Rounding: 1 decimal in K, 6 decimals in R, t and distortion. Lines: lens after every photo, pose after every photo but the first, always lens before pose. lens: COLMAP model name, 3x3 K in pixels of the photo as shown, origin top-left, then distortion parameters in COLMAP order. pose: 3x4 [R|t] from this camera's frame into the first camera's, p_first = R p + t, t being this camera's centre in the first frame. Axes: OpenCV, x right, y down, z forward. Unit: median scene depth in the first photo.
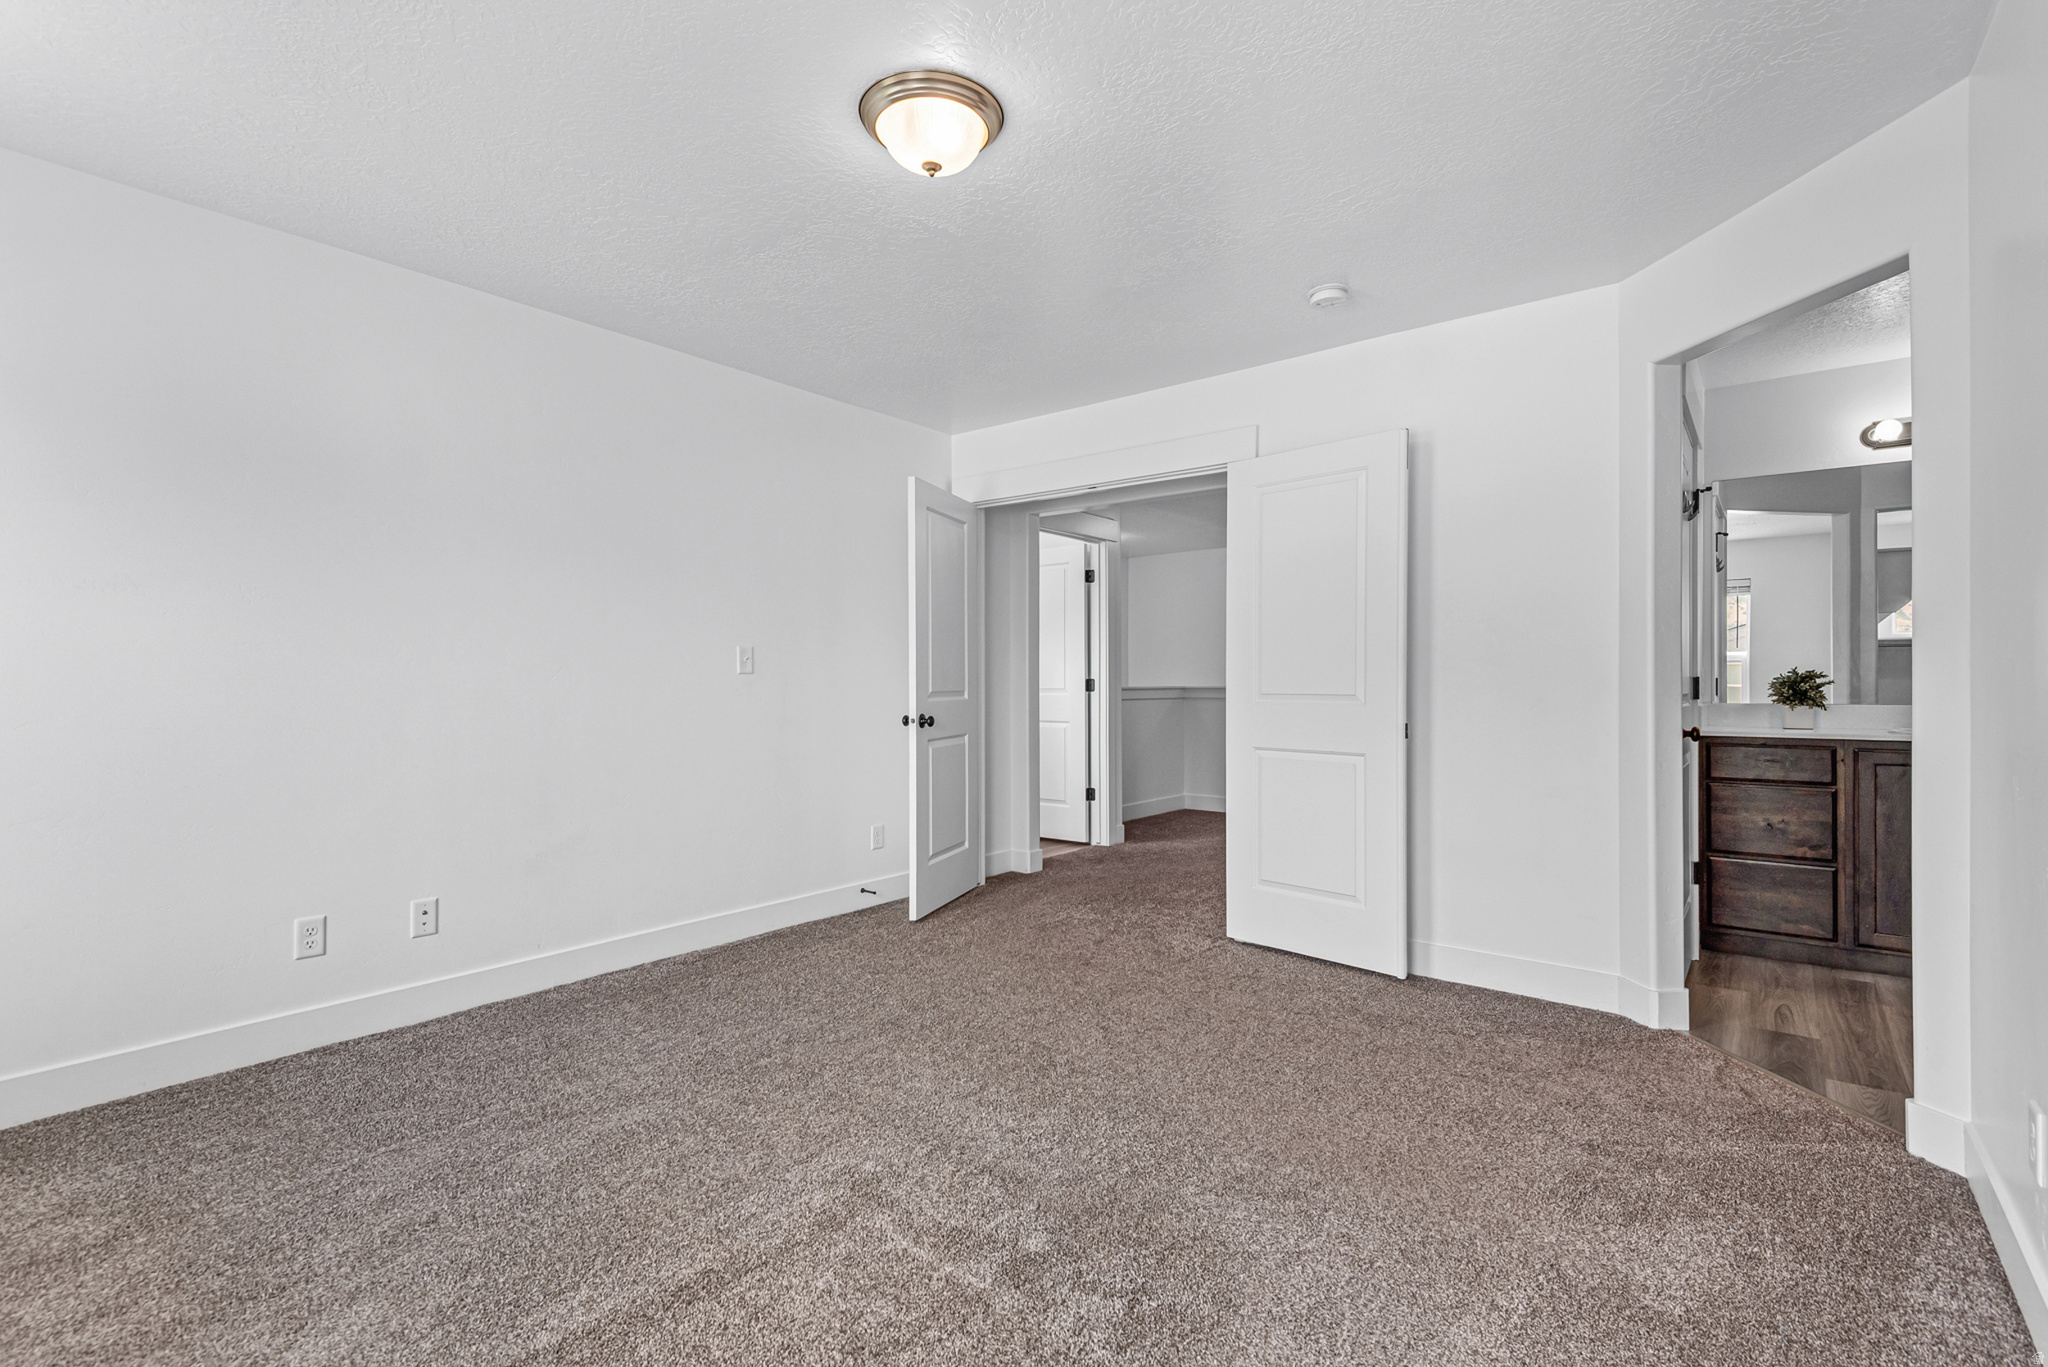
lens RADIAL K [[904.8, 0, 1024.0], [0, 904.8, 683.5], [0, 0, 1]] dist [0.000880, -0.000029]
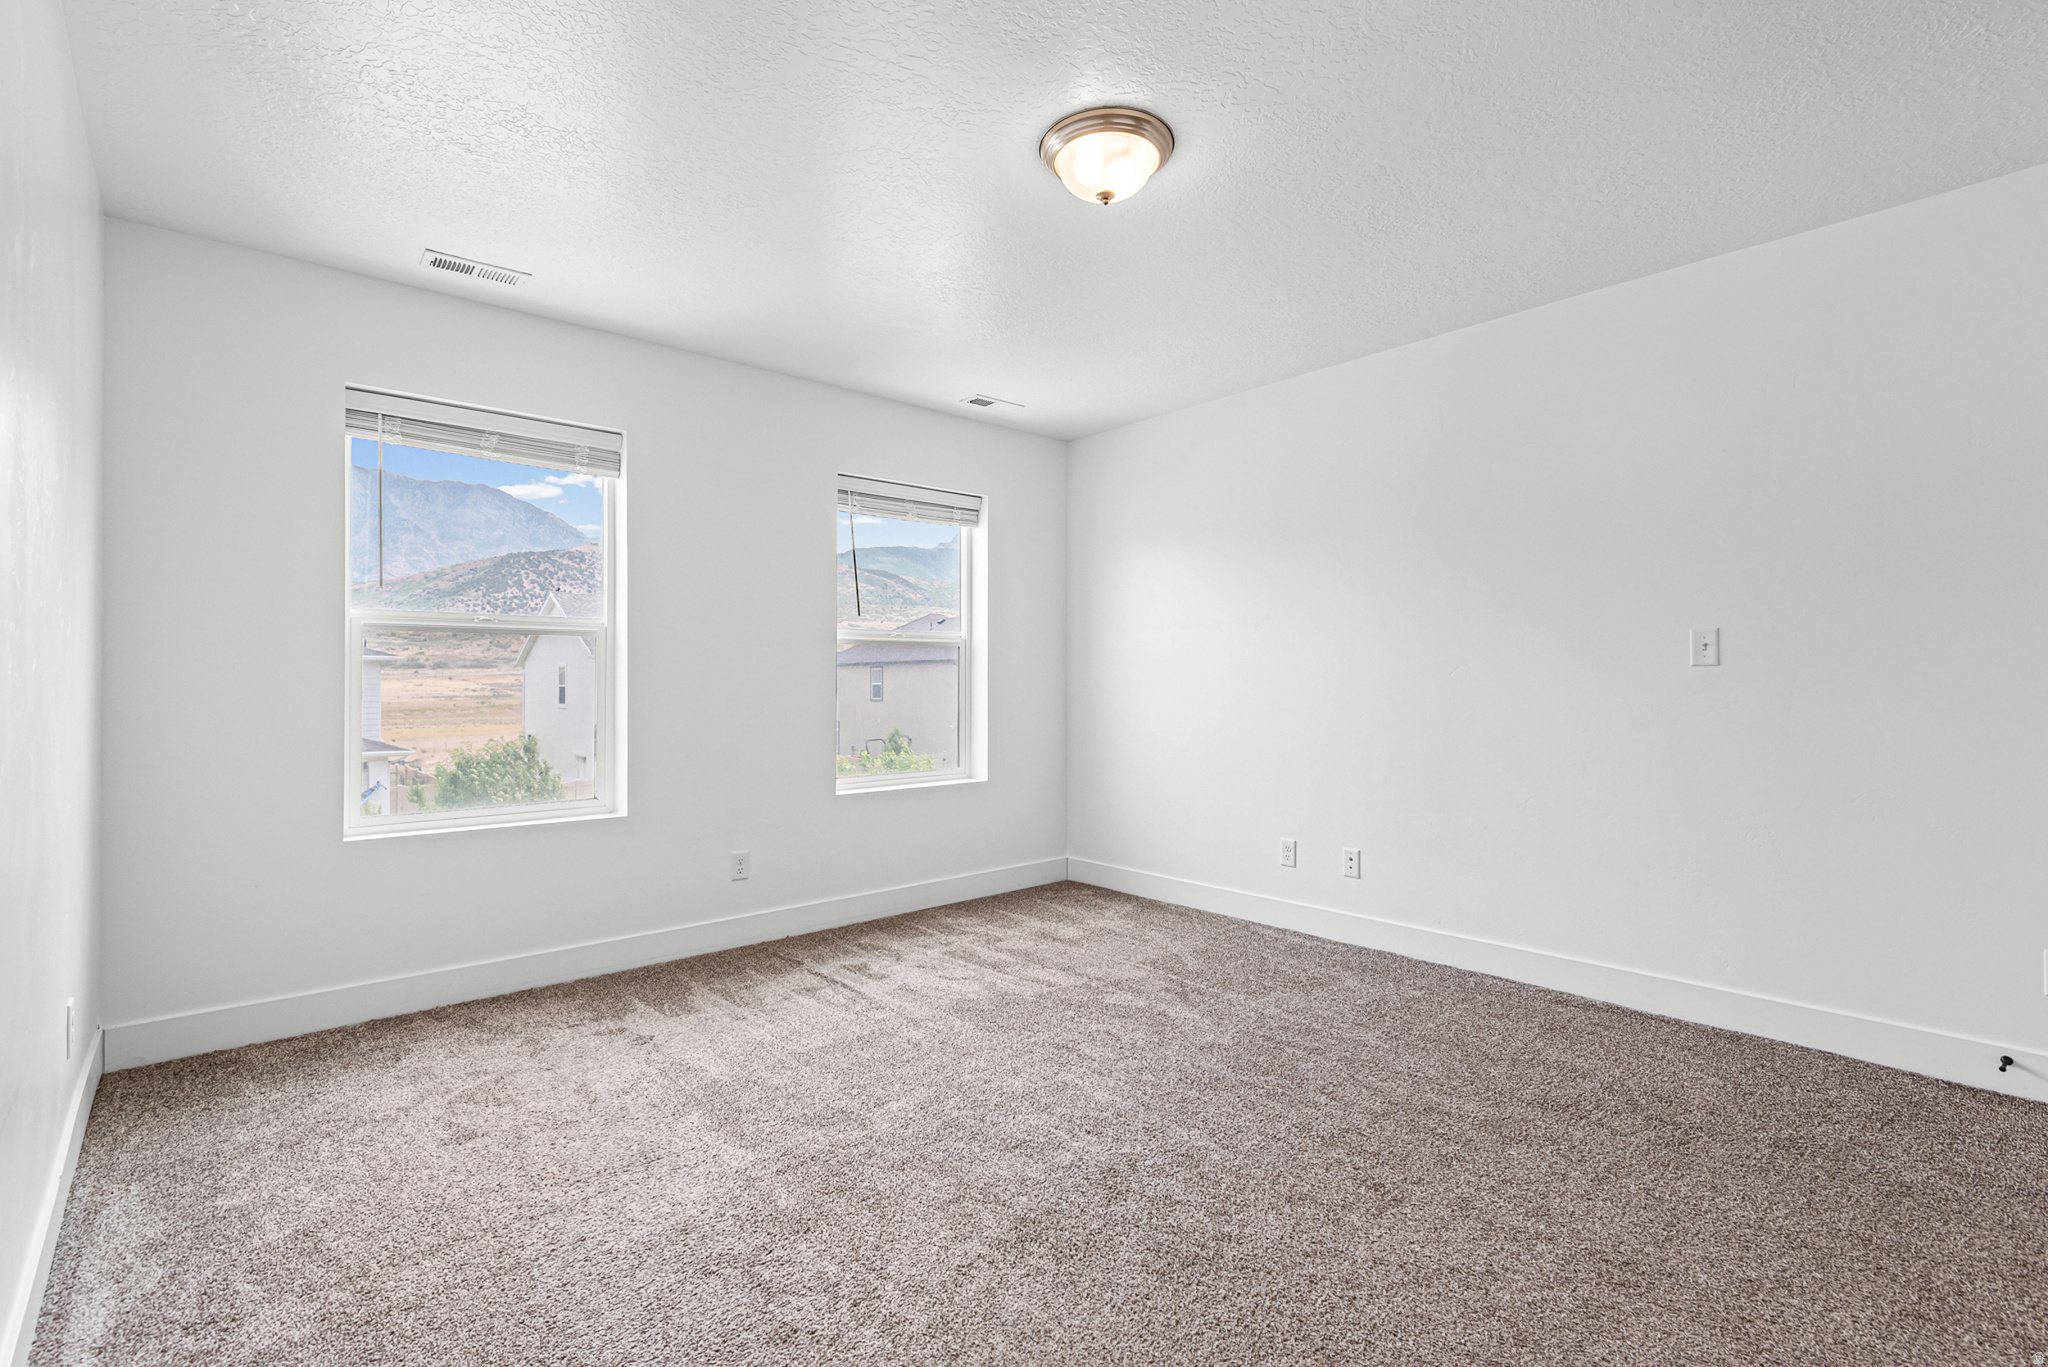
lens RADIAL K [[938.6, 0, 1024.0], [0, 938.6, 683.5], [0, 0, 1]] dist [0.000352, 0.000028]
pose [[-0.171615, 0.009695, -0.985116, 0.708103], [0.002873, 0.999952, 0.009340, -0.006701], [0.985160, -0.001227, -0.171635, 0.771345]]
